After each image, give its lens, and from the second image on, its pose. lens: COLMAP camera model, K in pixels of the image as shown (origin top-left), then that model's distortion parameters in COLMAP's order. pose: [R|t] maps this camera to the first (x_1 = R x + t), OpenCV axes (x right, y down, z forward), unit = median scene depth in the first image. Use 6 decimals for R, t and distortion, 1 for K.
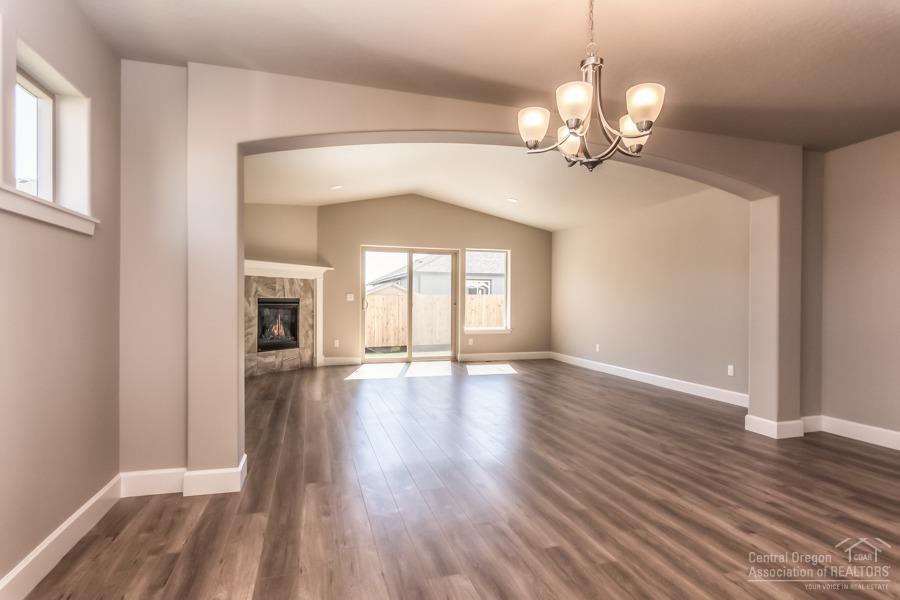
lens RADIAL K [[472.9, 0, 448.8], [0, 472.9, 300.0], [0, 0, 1]] dist [-0.003018, 0.000017]
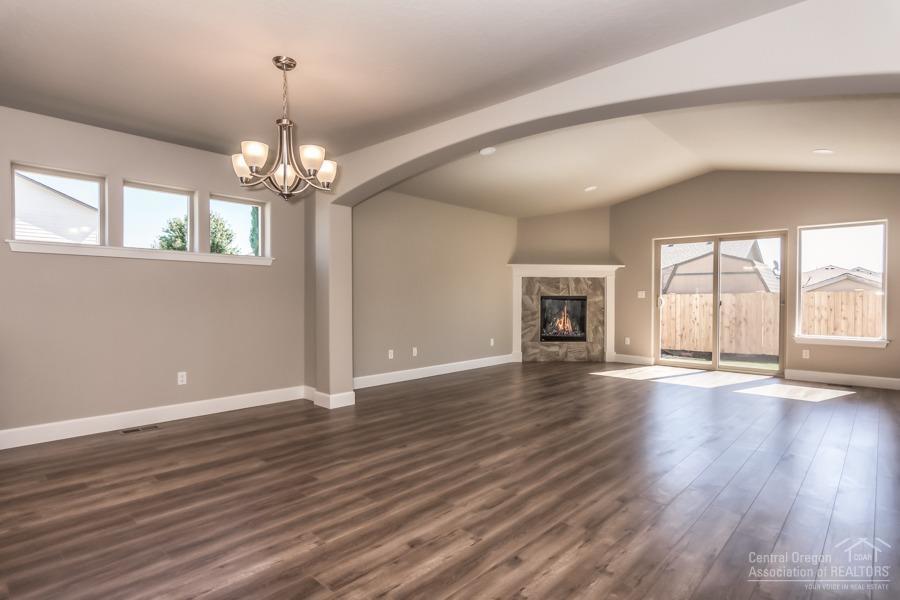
lens RADIAL K [[472.9, 0, 449.1], [0, 472.9, 301.7], [0, 0, 1]] dist [-0.003018, 0.000017]
pose [[0.517565, 0.005963, -0.855623, 0.454437], [-0.000824, 0.999979, 0.006470, 0.003556], [0.855643, -0.002644, 0.517559, 0.182376]]
